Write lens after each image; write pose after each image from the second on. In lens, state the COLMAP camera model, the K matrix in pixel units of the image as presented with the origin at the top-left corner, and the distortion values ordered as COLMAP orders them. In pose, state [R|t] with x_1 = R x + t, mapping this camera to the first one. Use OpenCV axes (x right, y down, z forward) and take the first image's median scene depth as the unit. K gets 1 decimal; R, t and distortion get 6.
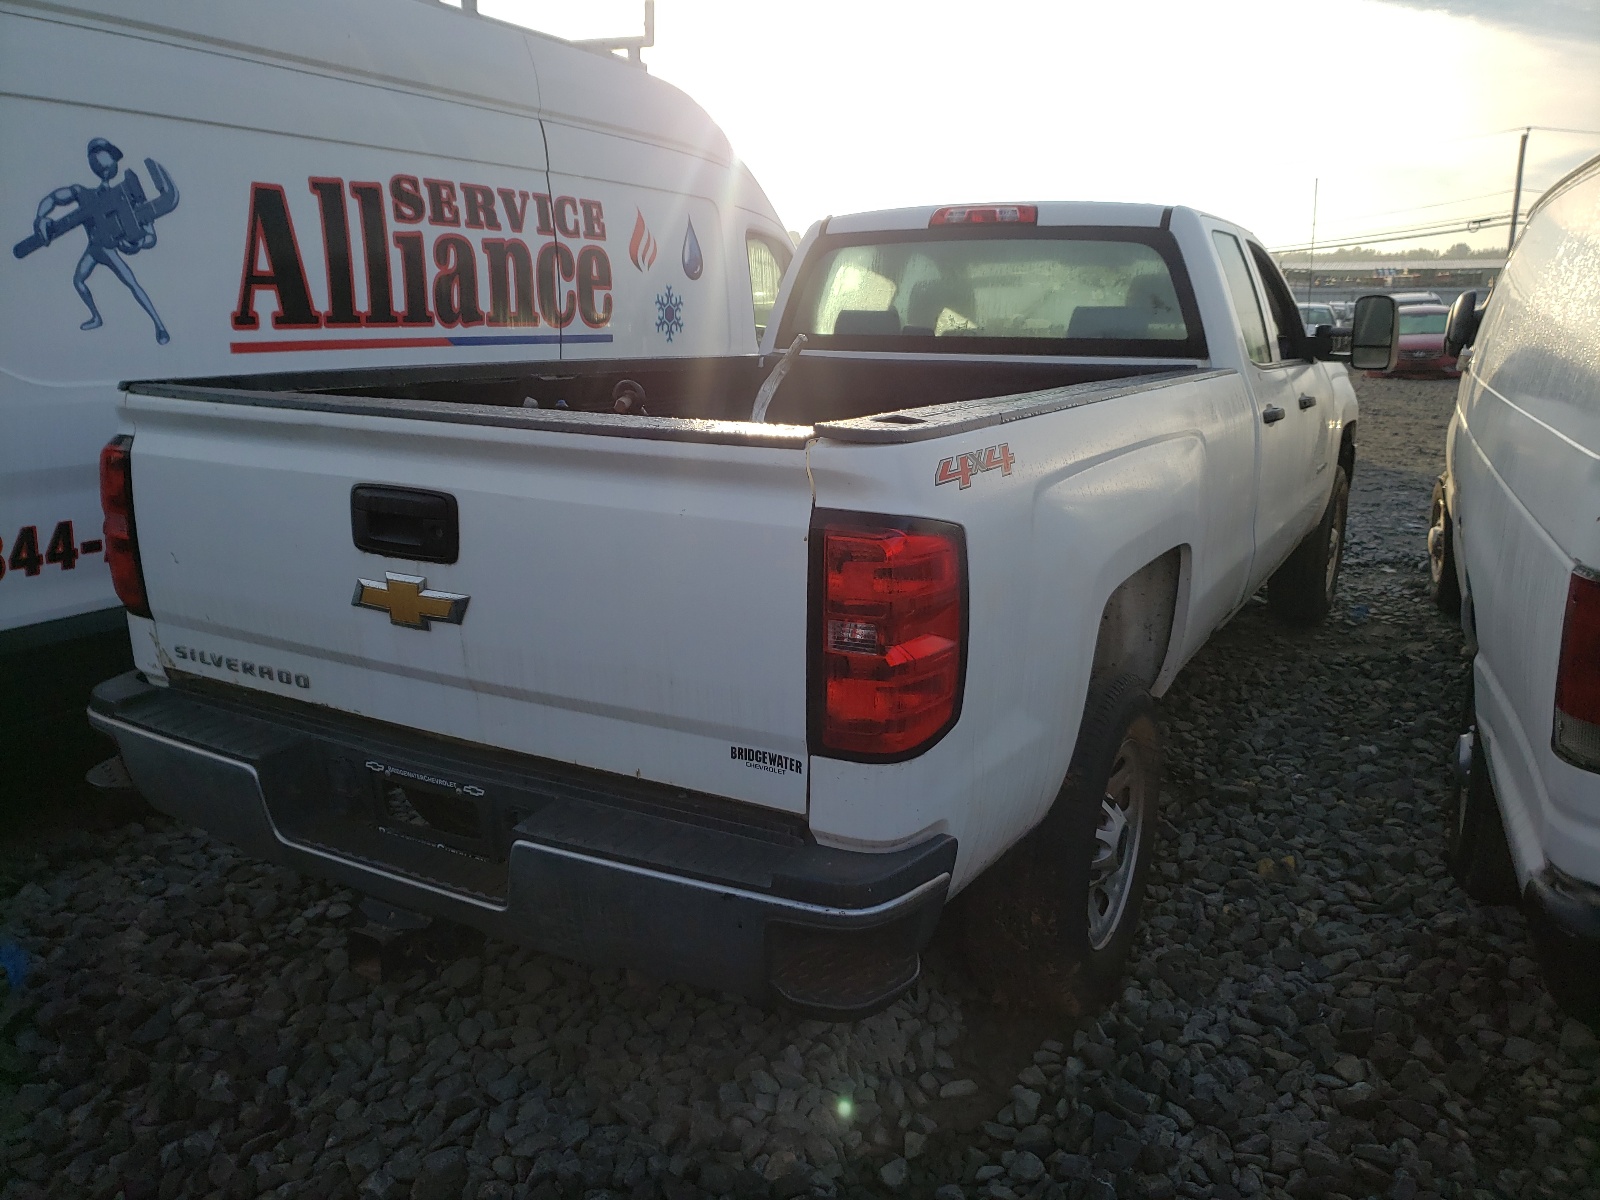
lens RADIAL K [[1227.8, 0, 908.8], [0, 1227.8, 598.3], [0, 0, 1]] dist [0.077990, -0.224965]
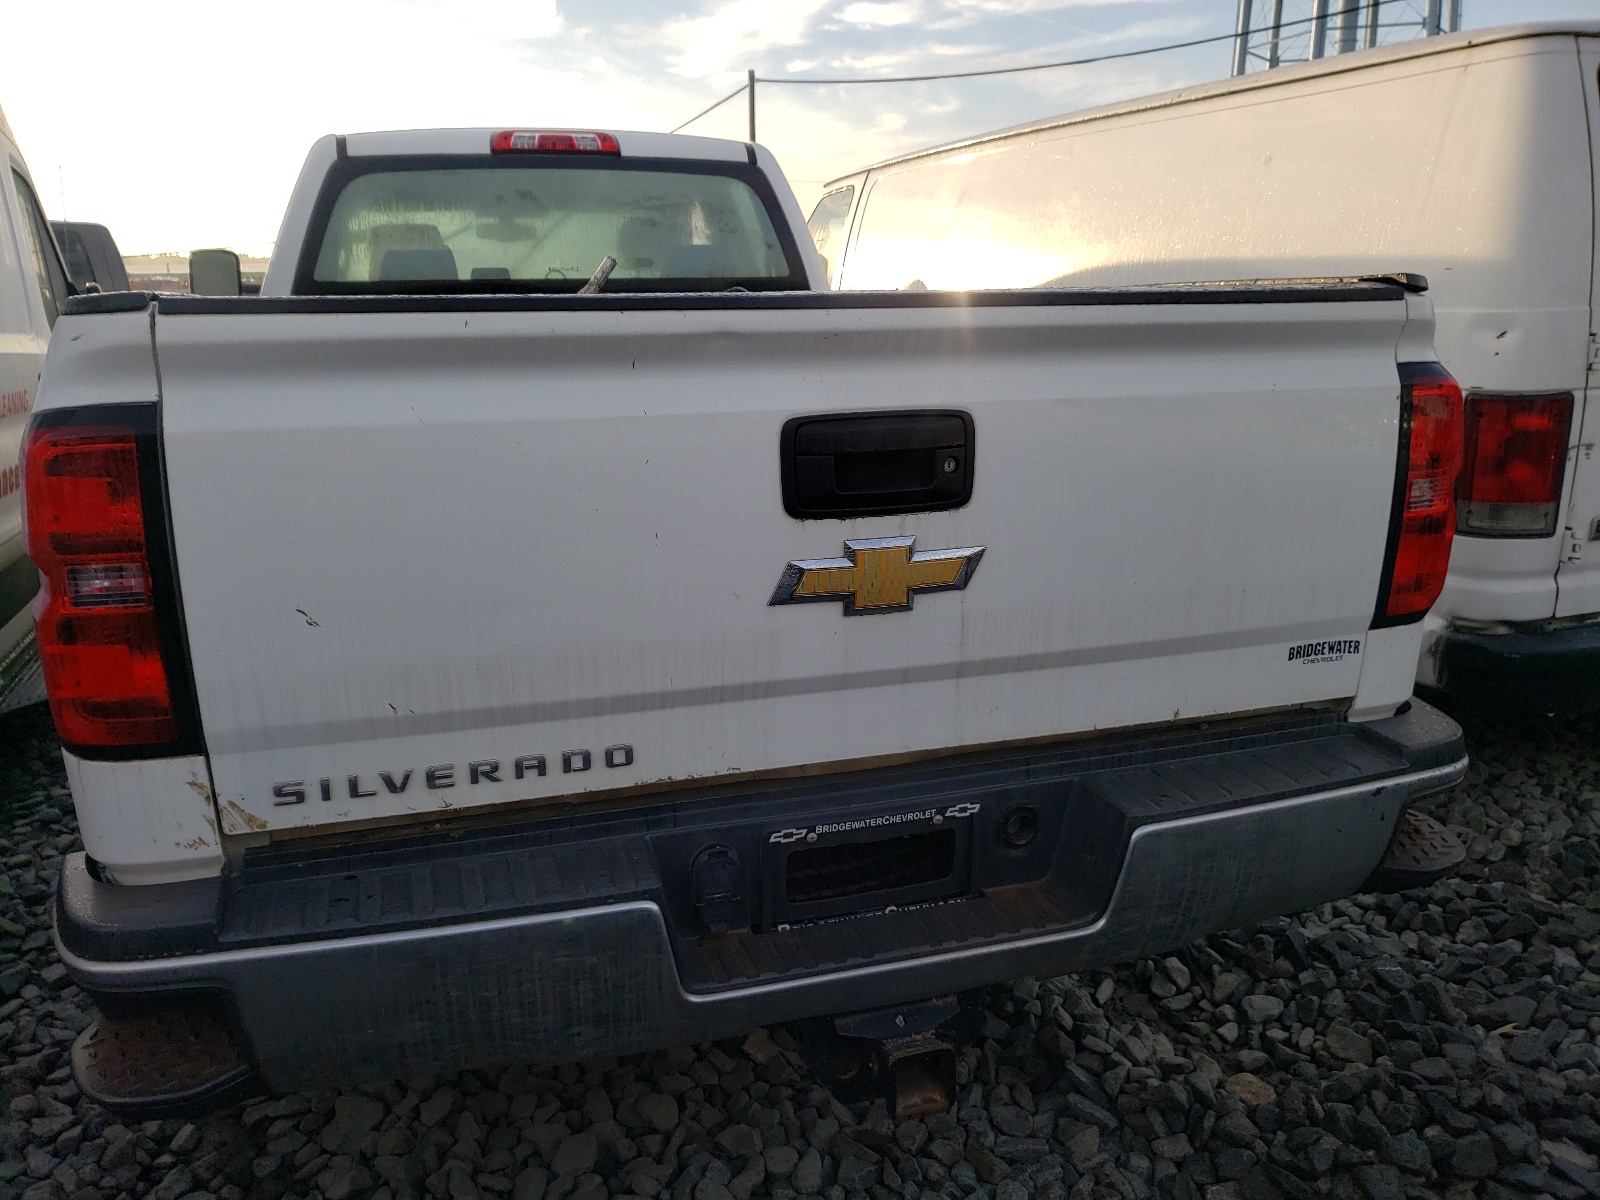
lens RADIAL K [[1201.8, 0, 799.6], [0, 1201.8, 623.5], [0, 0, 1]] dist [0.039895, -0.007485]
pose [[0.731881, -0.205080, 0.649840, -0.875144], [0.190928, 0.977156, 0.093344, -0.043526], [-0.654138, 0.055756, 0.754317, 0.500040]]
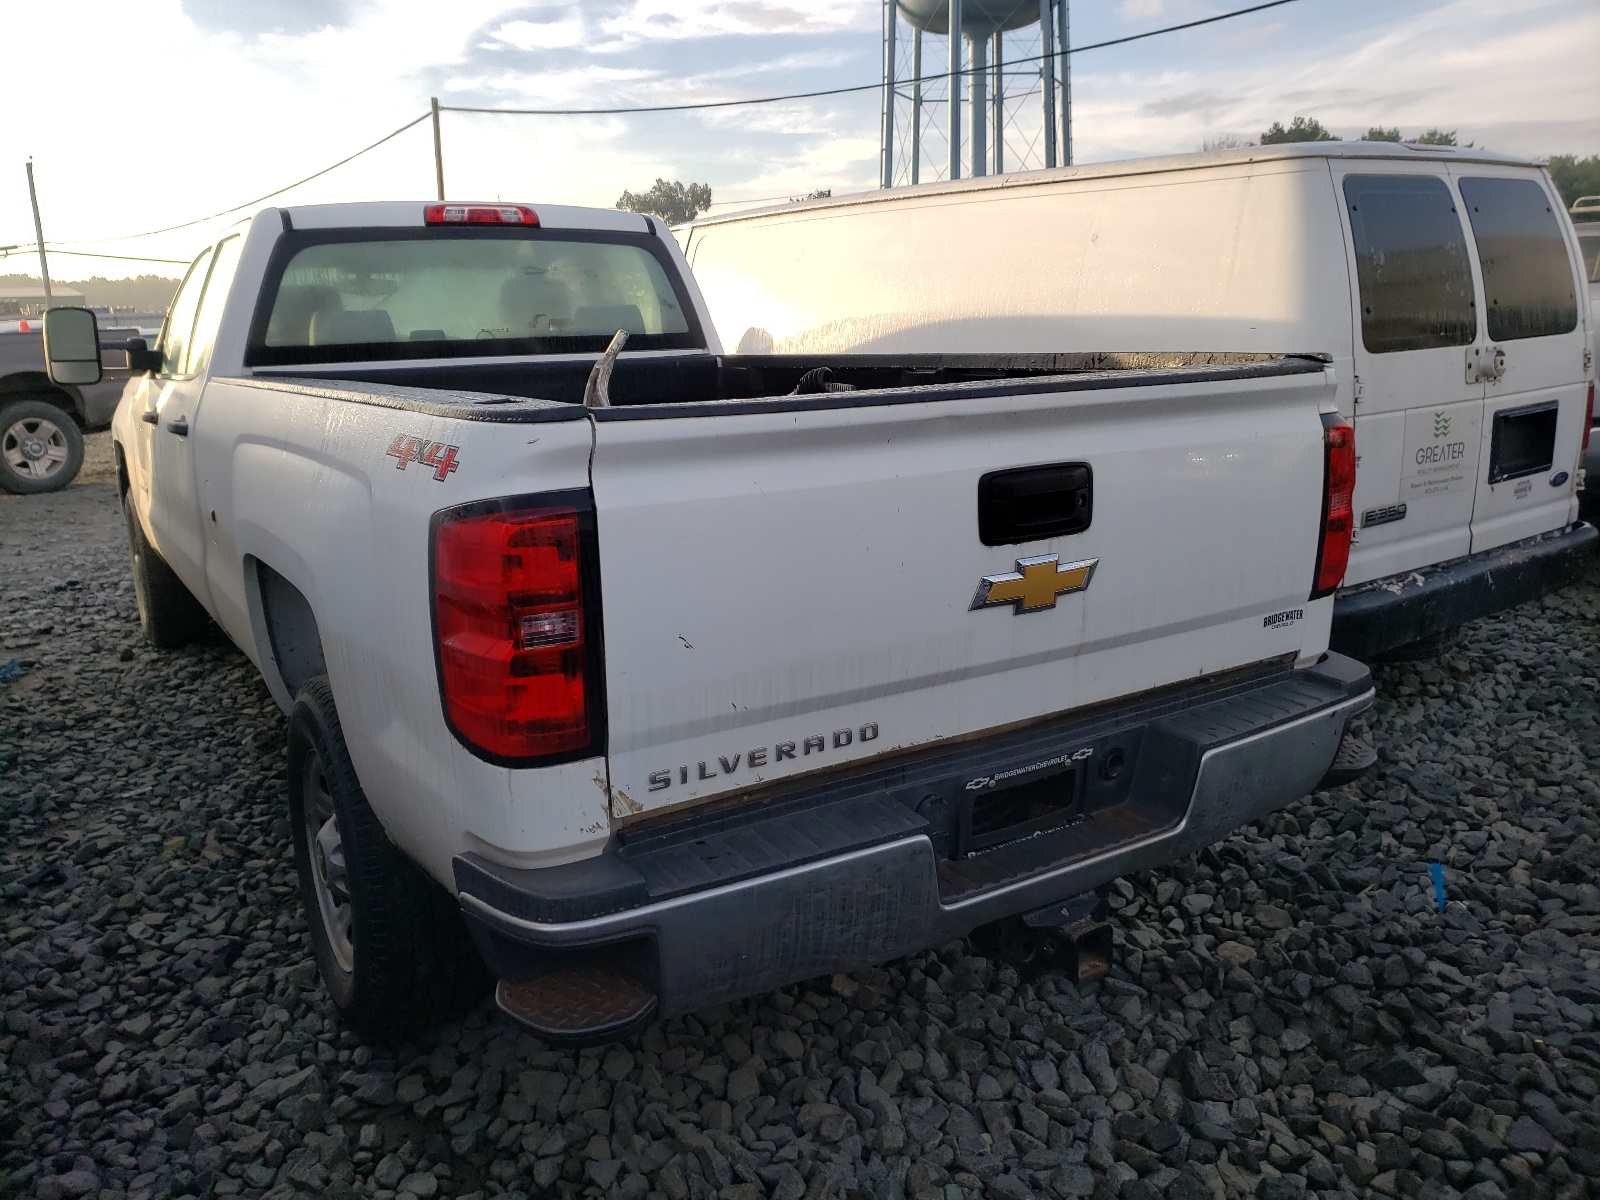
lens RADIAL K [[1188.4, 0, 800.0], [0, 1188.4, 600.0], [0, 0, 1]] dist [0.077331, -0.085617]
pose [[0.538148, -0.225917, 0.812009, -1.245936], [0.237298, 0.965048, 0.111229, -0.131844], [-0.808756, 0.132830, 0.572948, 0.601790]]
